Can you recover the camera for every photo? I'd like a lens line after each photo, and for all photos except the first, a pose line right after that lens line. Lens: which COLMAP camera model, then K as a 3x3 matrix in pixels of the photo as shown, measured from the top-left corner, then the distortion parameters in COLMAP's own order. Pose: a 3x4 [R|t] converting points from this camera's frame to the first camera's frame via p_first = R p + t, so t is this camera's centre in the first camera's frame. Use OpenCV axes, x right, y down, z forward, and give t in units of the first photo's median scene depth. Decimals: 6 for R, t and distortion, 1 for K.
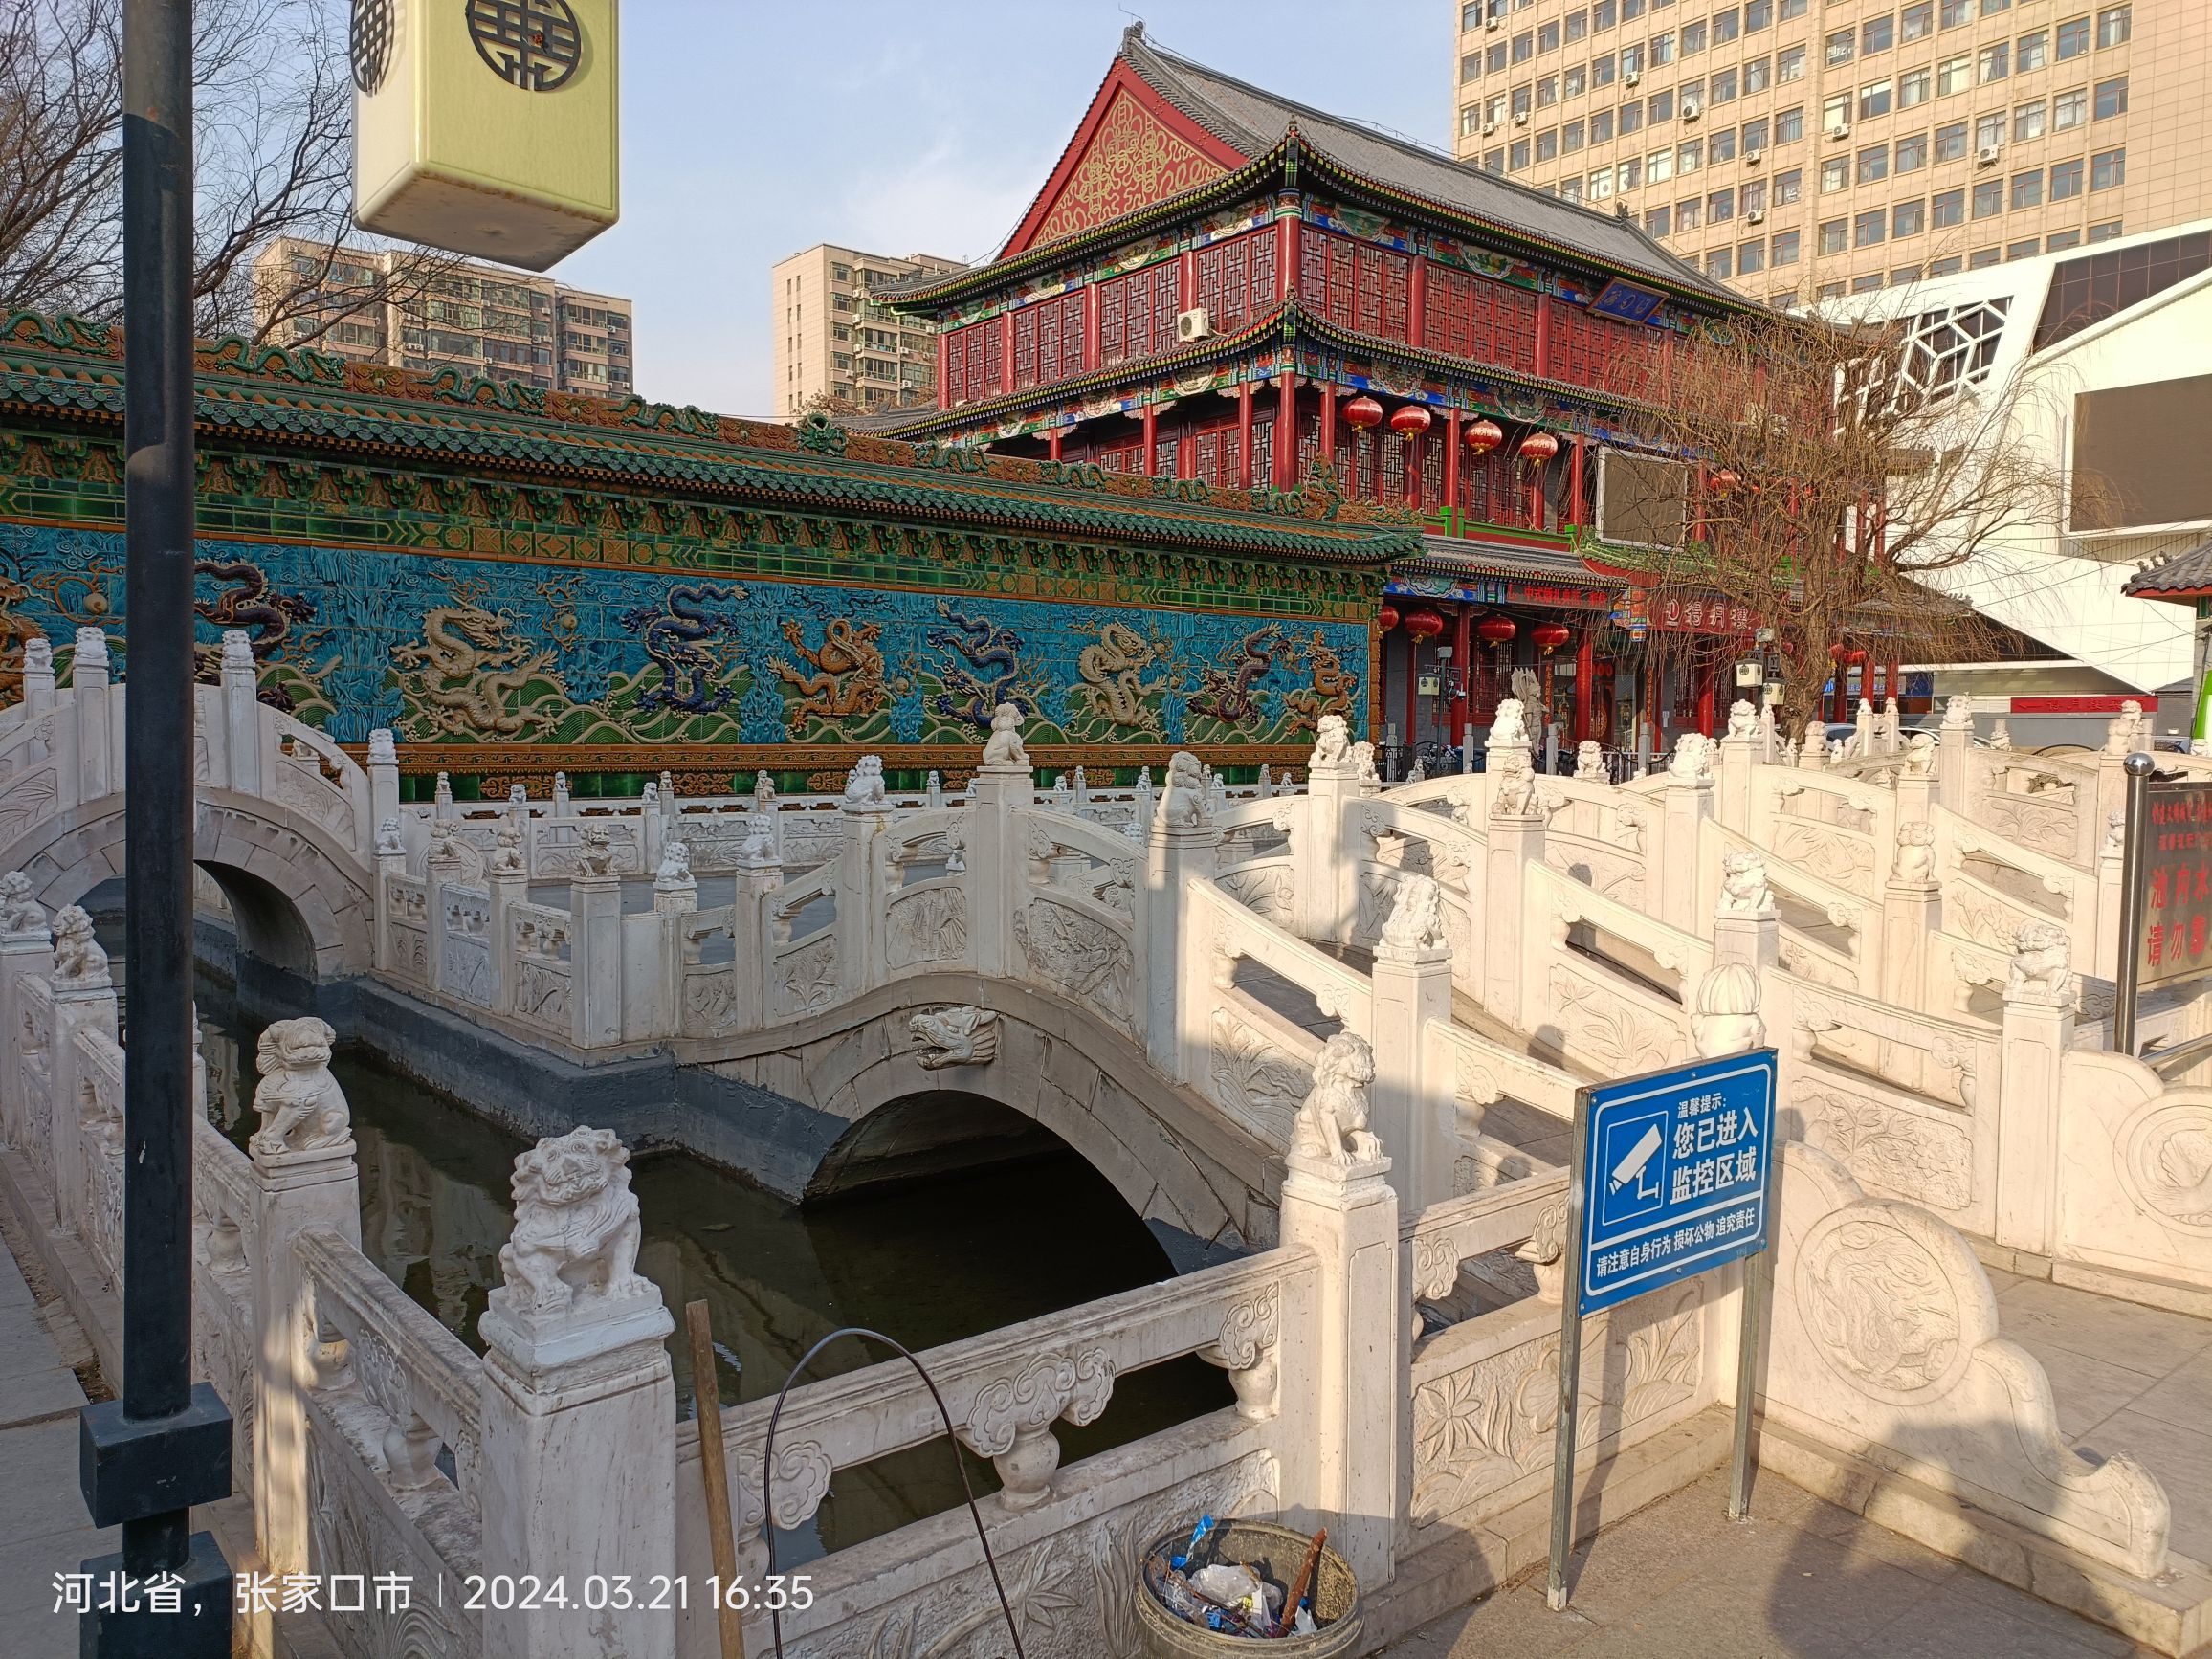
lens RADIAL K [[1615.1, 0, 1115.6], [0, 1615.1, 829.6], [0, 0, 1]] dist [0.055006, -0.046566]
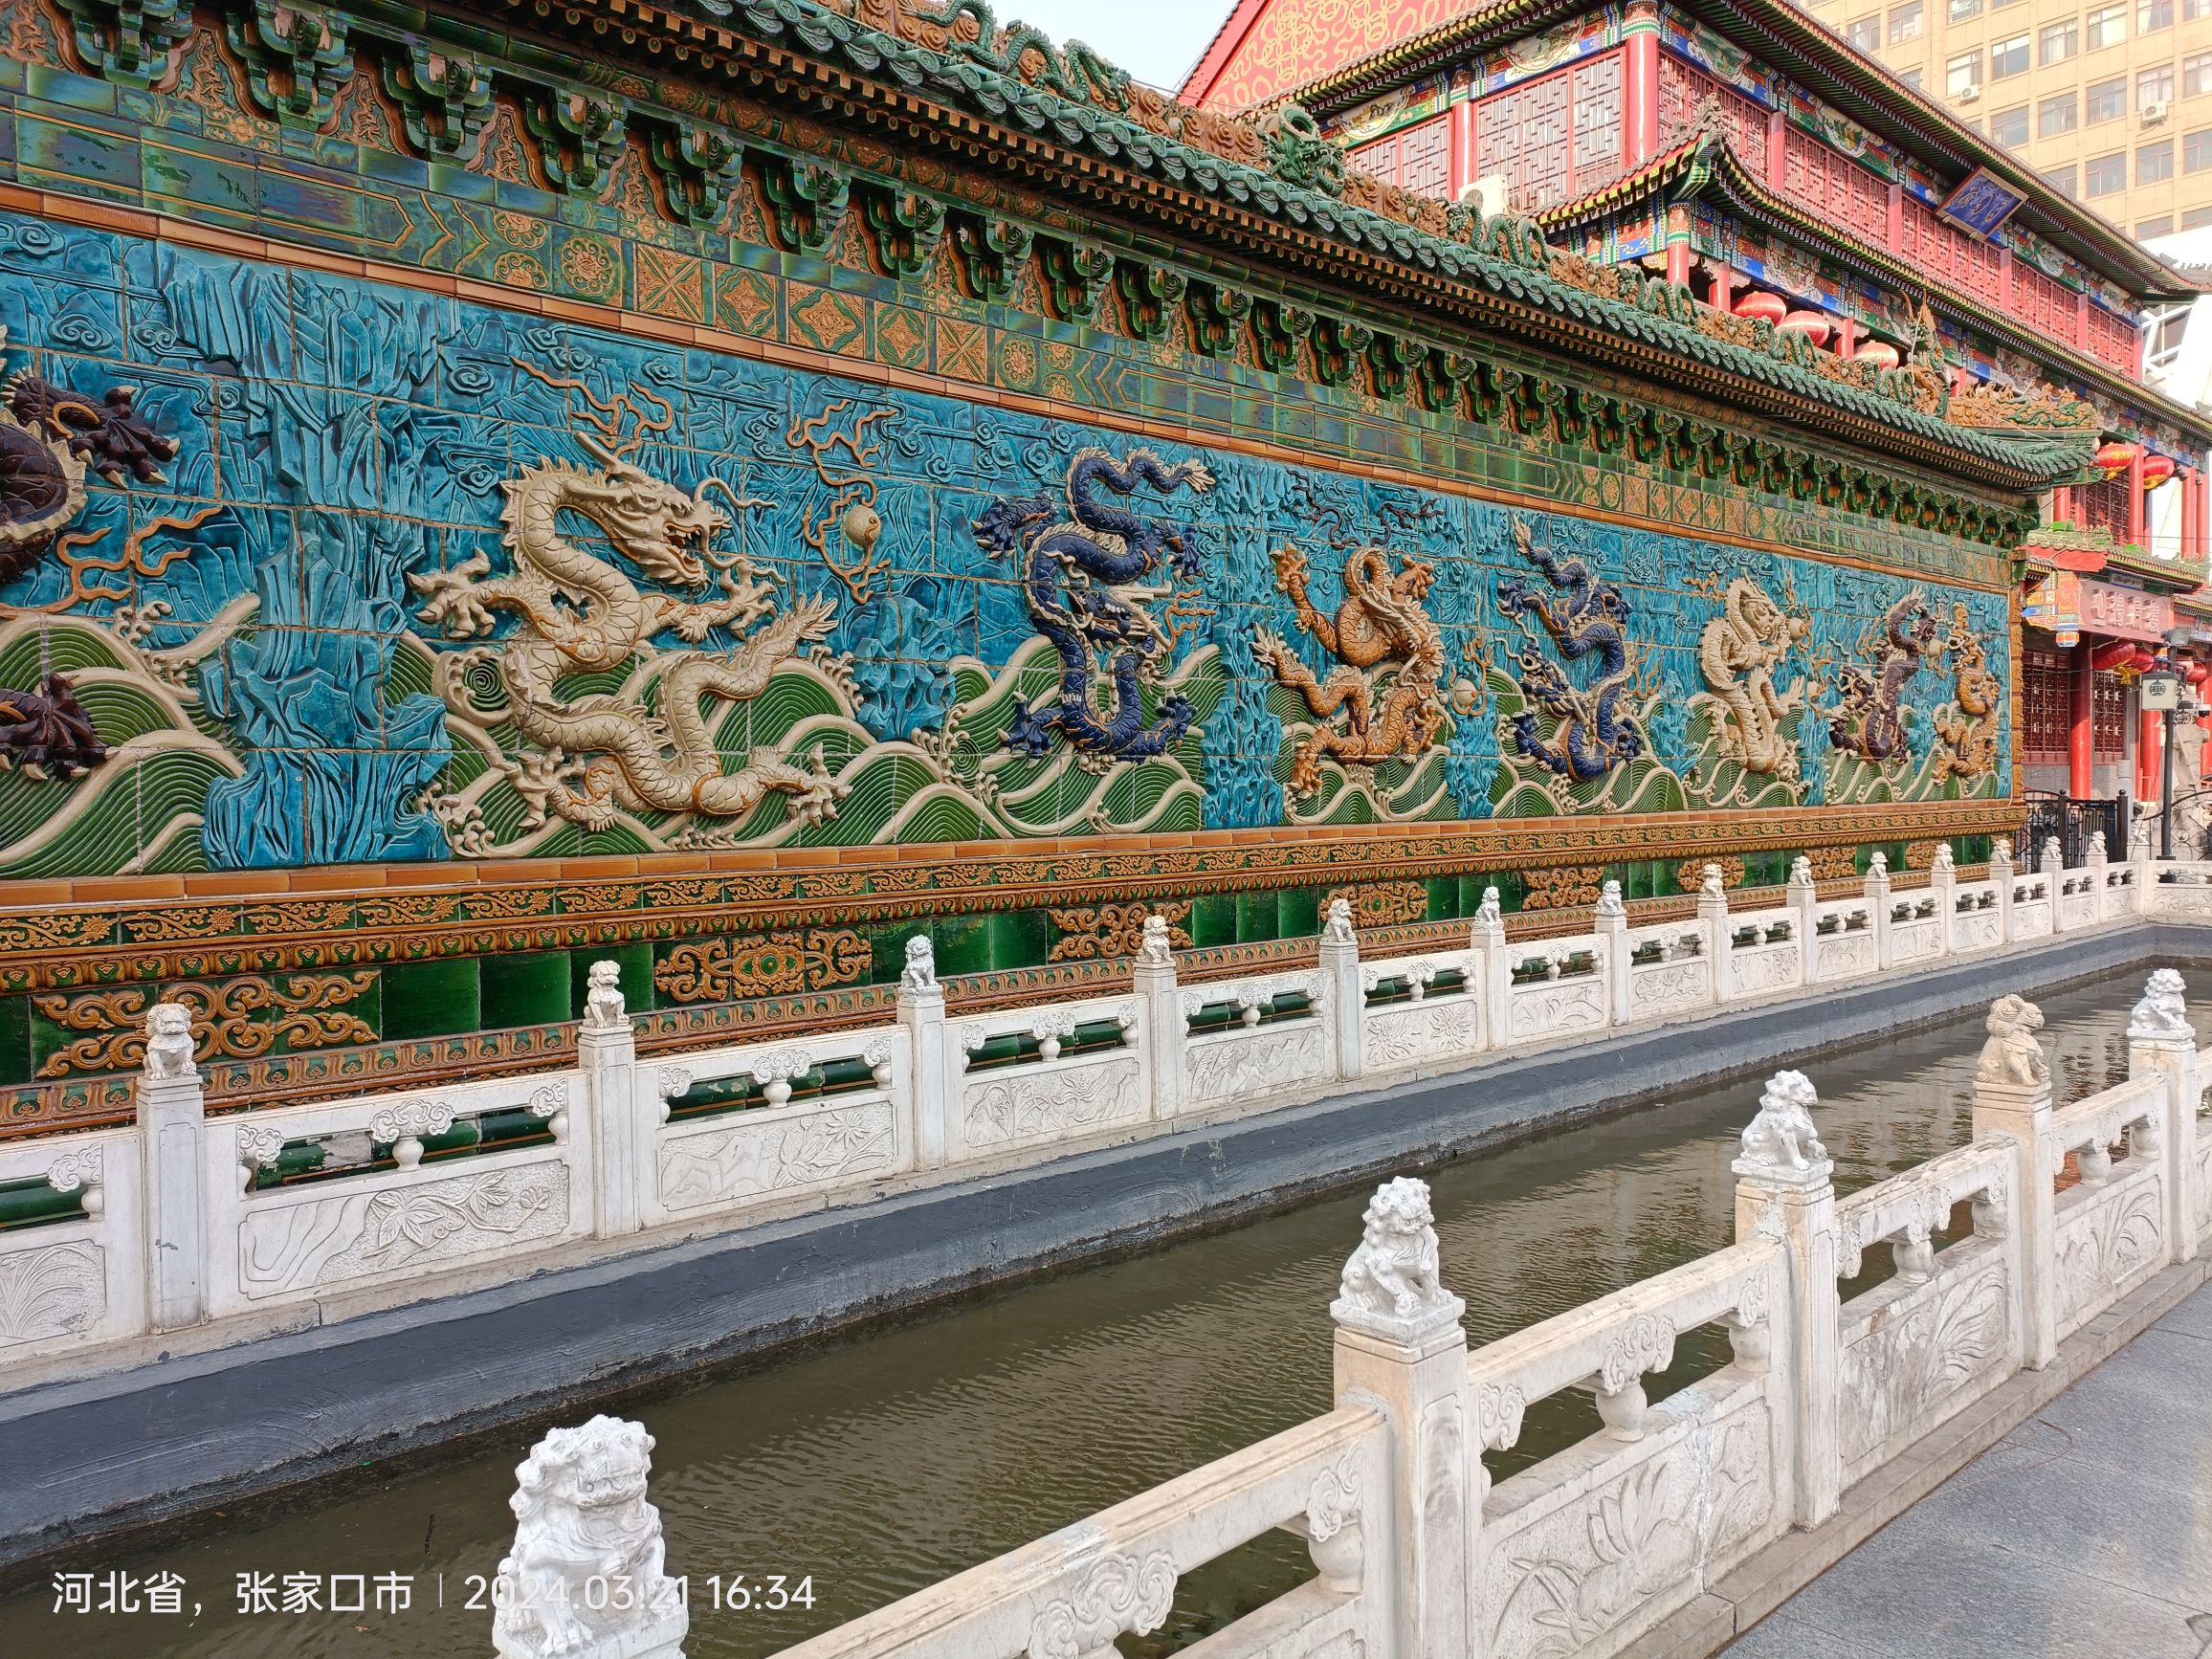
lens RADIAL K [[1615.1, 0, 1113.4], [0, 1615.1, 828.0], [0, 0, 1]] dist [0.055006, -0.046566]
pose [[0.998504, -0.020382, 0.050746, -0.250710], [0.022070, 0.999214, -0.032937, -0.036092], [-0.050035, 0.034008, 0.998168, 0.520785]]
